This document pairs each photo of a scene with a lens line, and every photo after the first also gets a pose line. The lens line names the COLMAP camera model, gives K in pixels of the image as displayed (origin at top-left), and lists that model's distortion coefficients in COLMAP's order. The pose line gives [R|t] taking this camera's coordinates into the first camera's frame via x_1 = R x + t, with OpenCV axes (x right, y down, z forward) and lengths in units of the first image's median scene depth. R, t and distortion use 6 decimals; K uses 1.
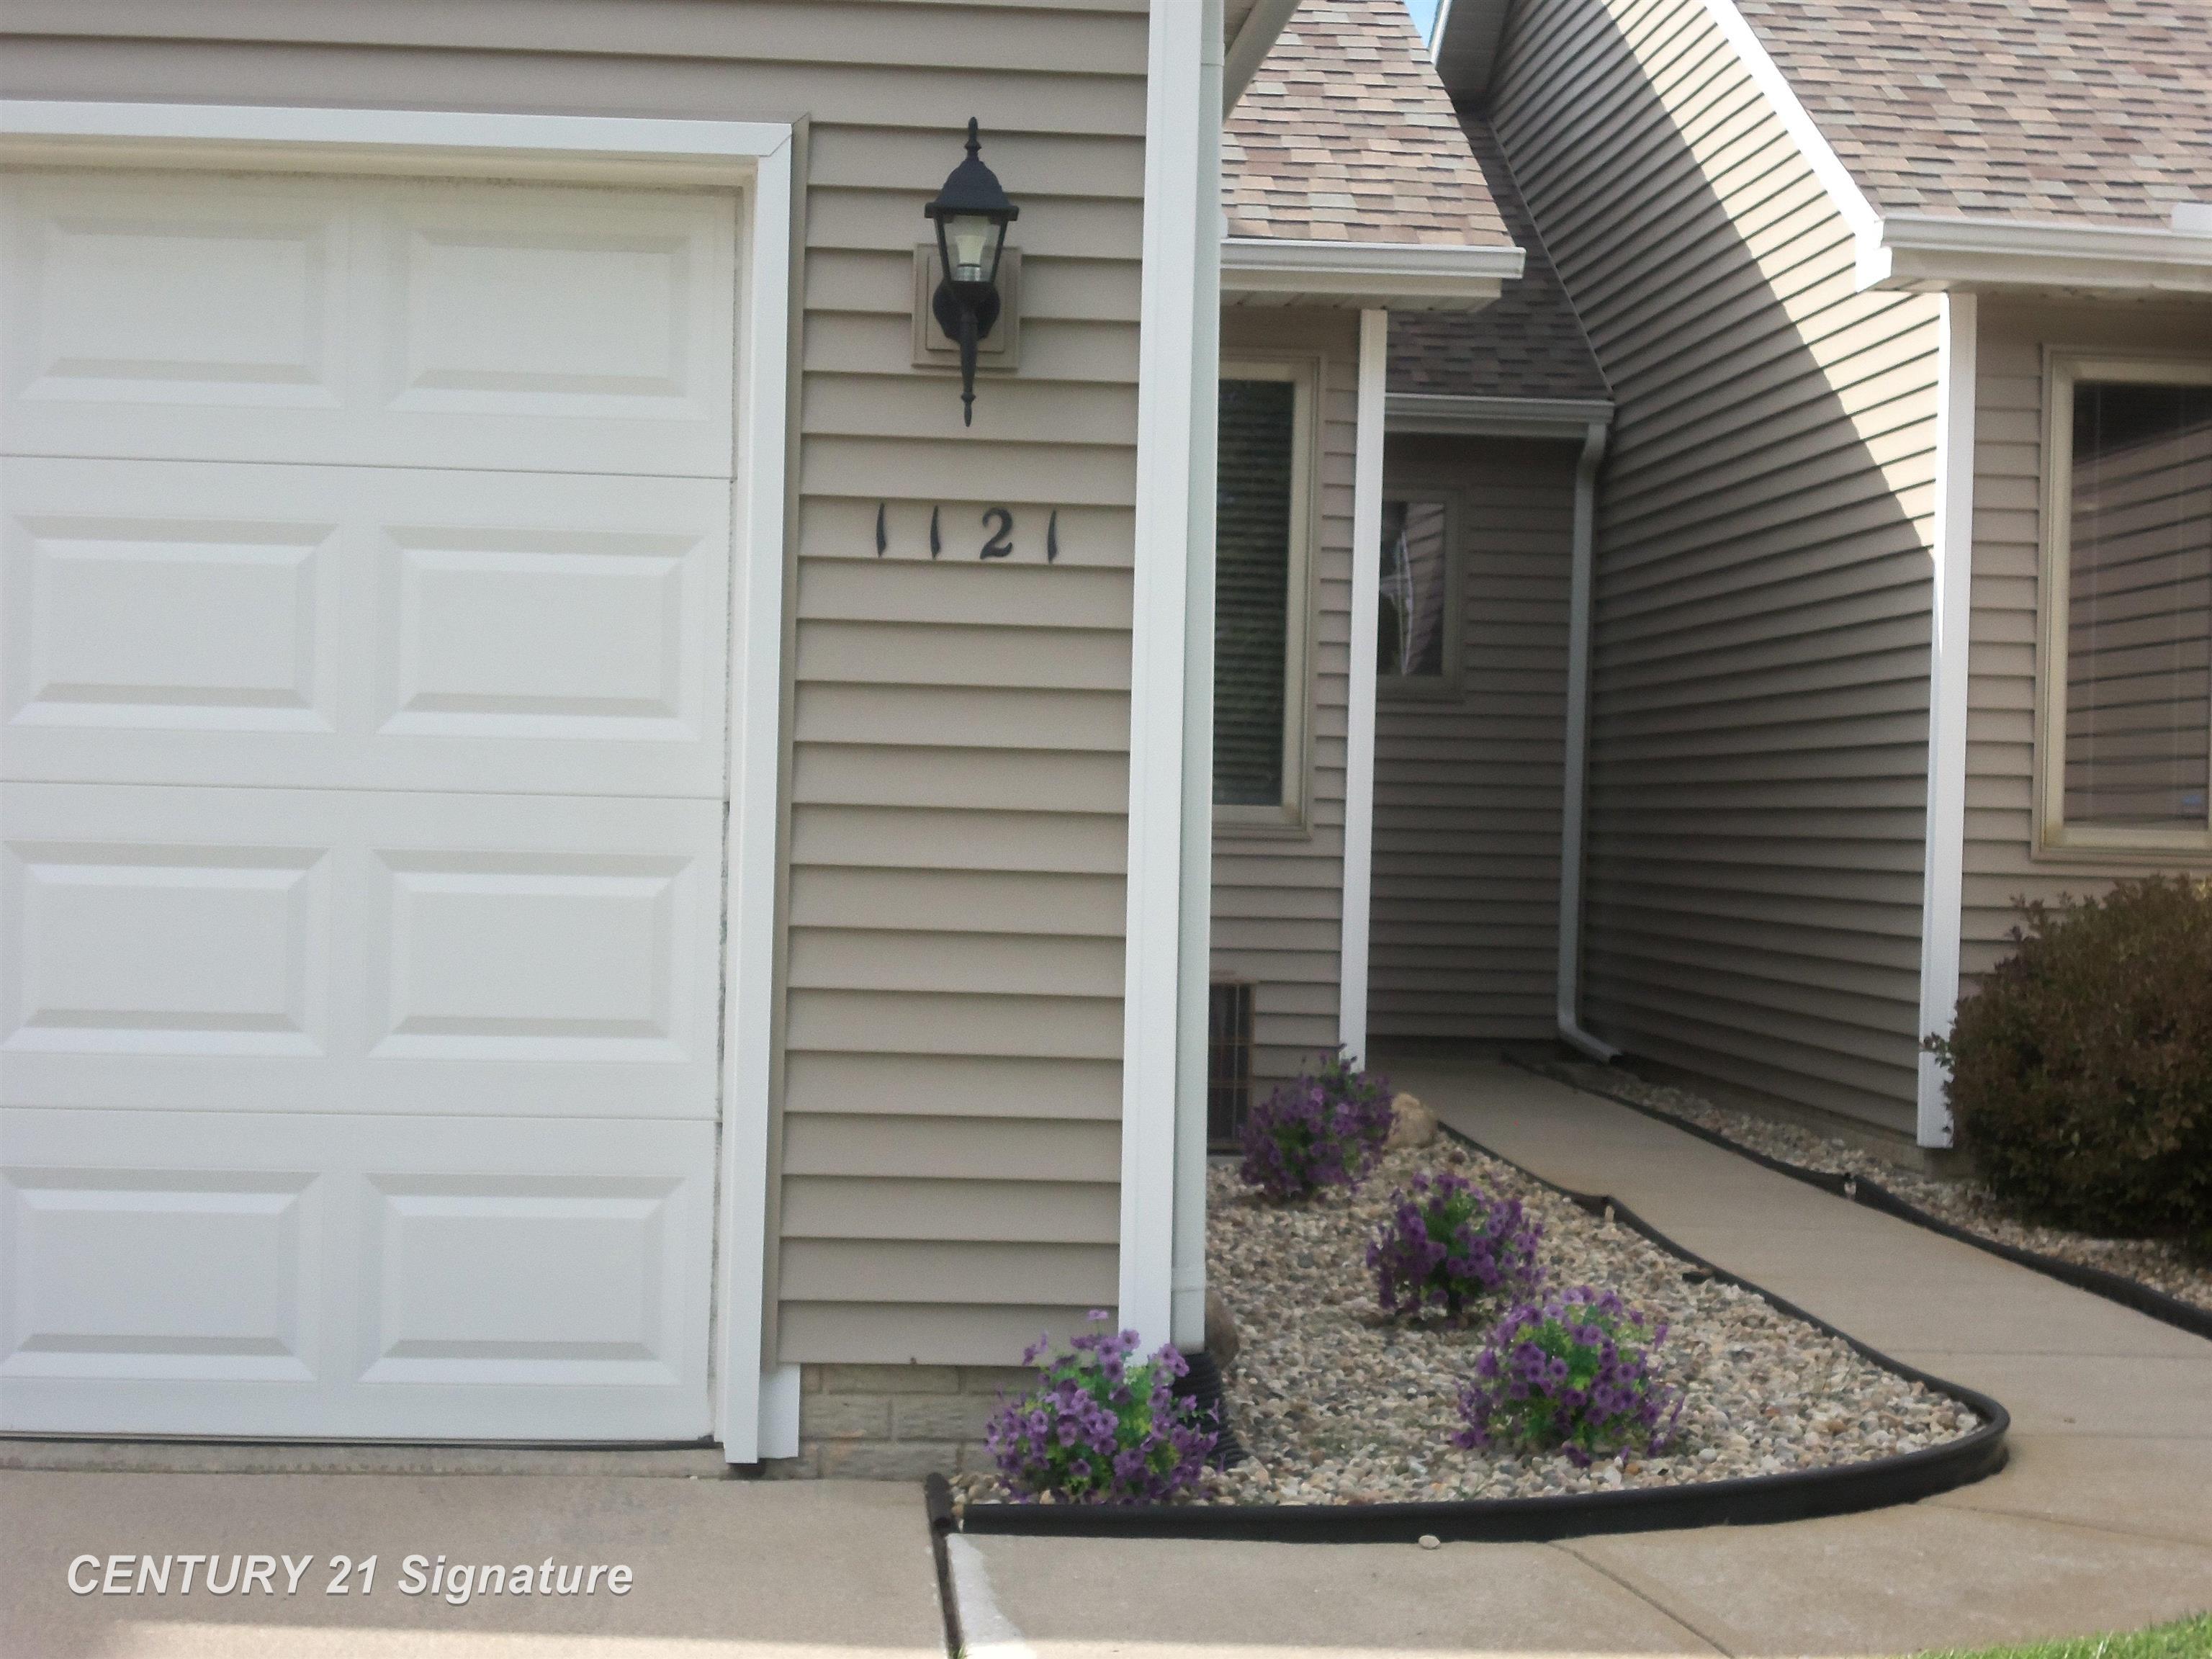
lens RADIAL K [[4283.5, 0, 1099.6], [0, 4283.5, 776.0], [0, 0, 1]] dist [0.245595, -2.550688]
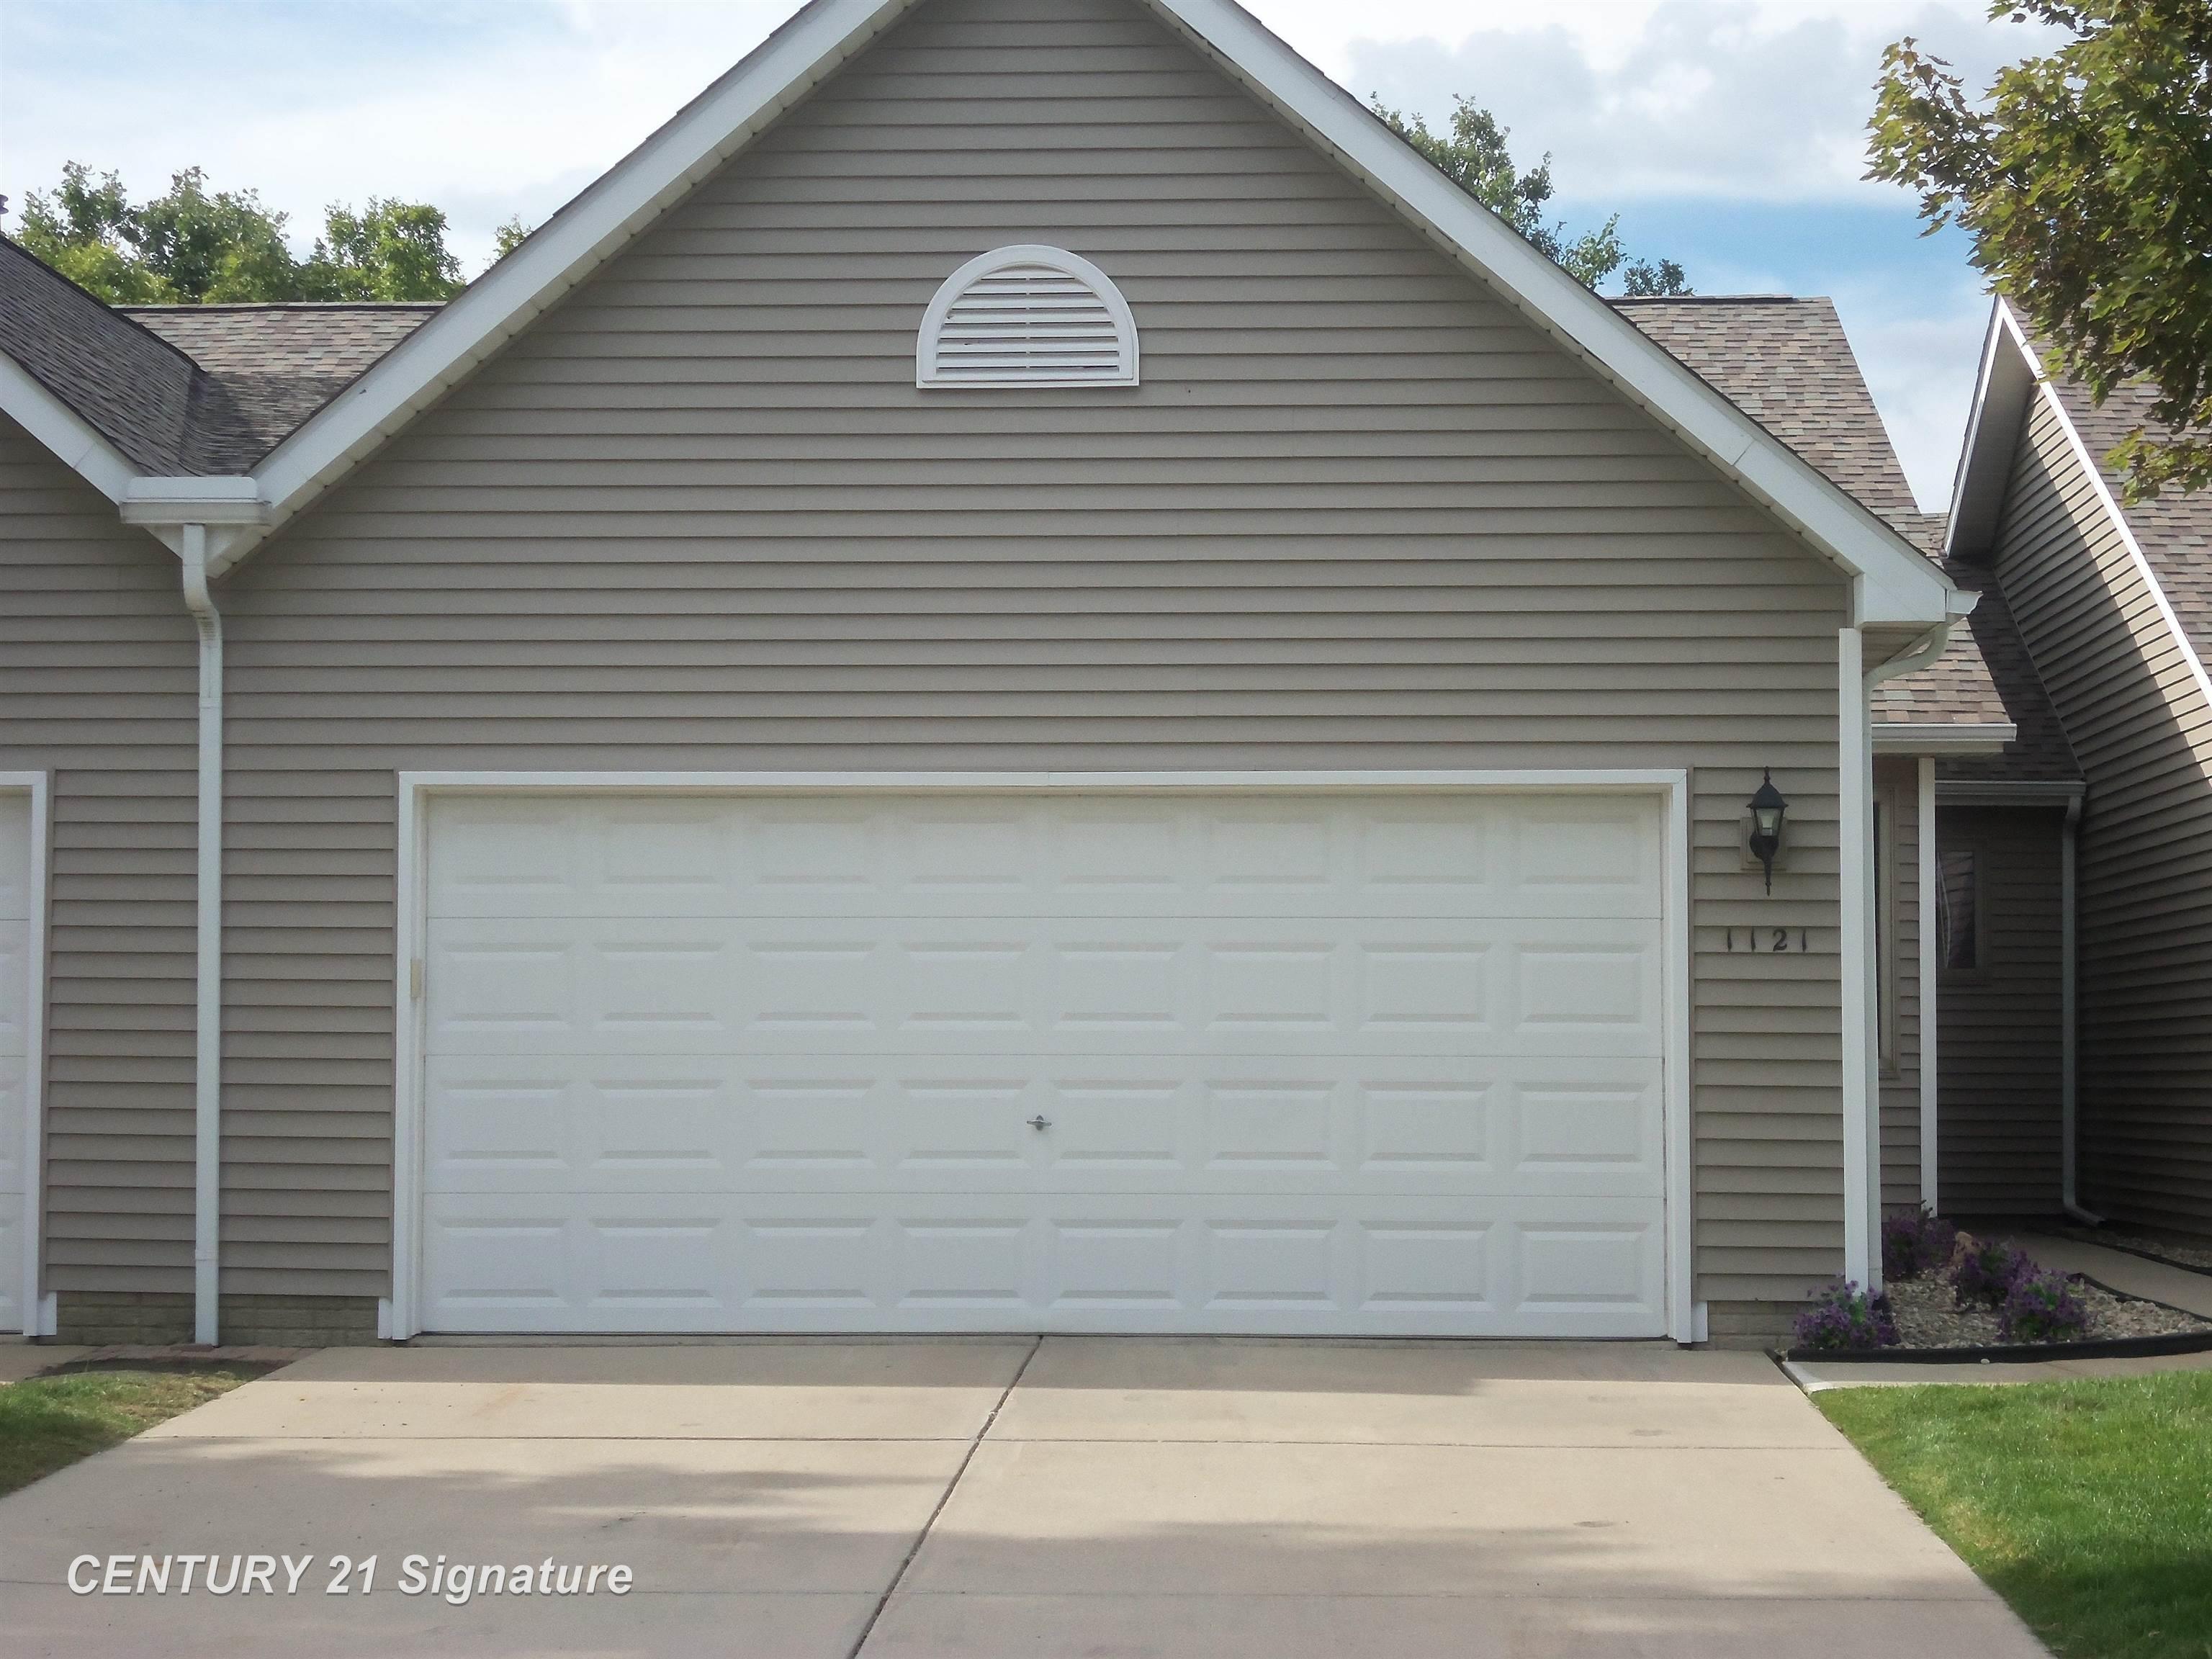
lens RADIAL K [[4283.5, 0, 1099.6], [0, 4283.5, 776.0], [0, 0, 1]] dist [0.245595, -2.550688]
pose [[0.992493, -0.030258, -0.118496, -0.109554], [0.022862, 0.997734, -0.063285, -0.006254], [0.120142, 0.060101, 0.990936, -1.340465]]
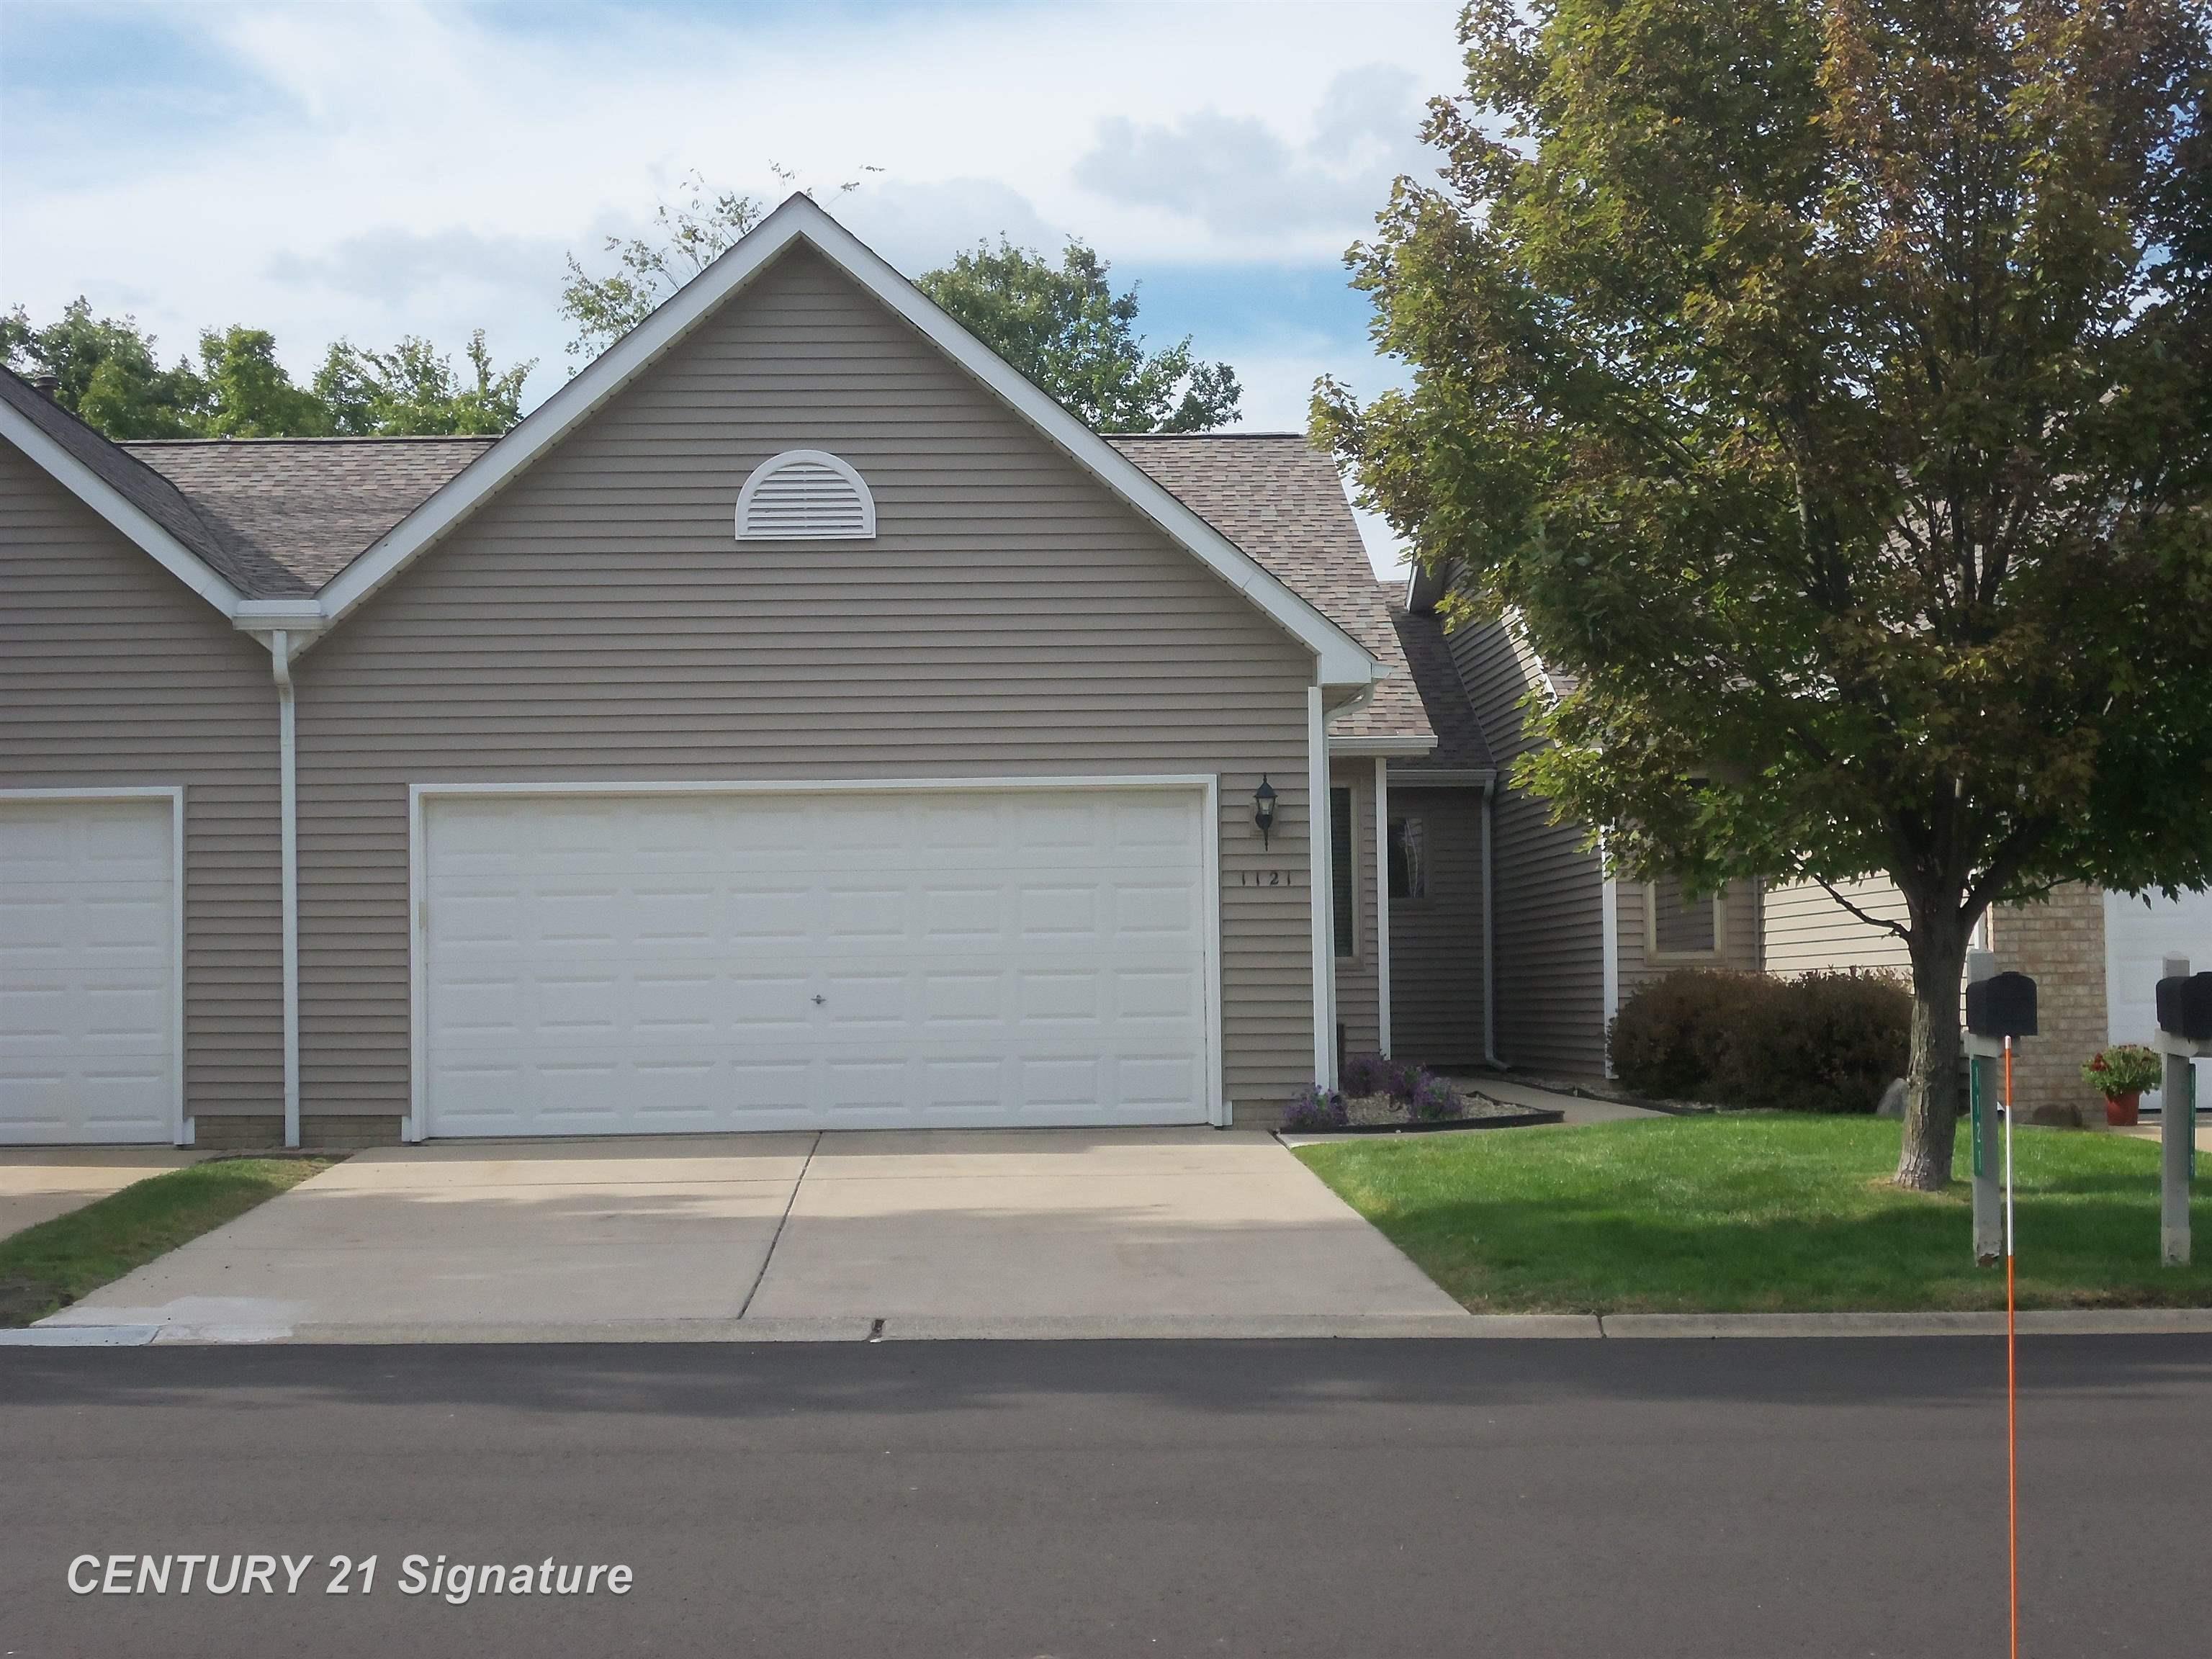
lens RADIAL K [[3583.5, 0, 1106.0], [0, 3583.5, 829.5], [0, 0, 1]] dist [0.012849, -0.028106]
pose [[0.998903, -0.040066, -0.024229, -0.092897], [0.039103, 0.998474, -0.039002, 0.017427], [0.025755, 0.038012, 0.998945, -2.135442]]
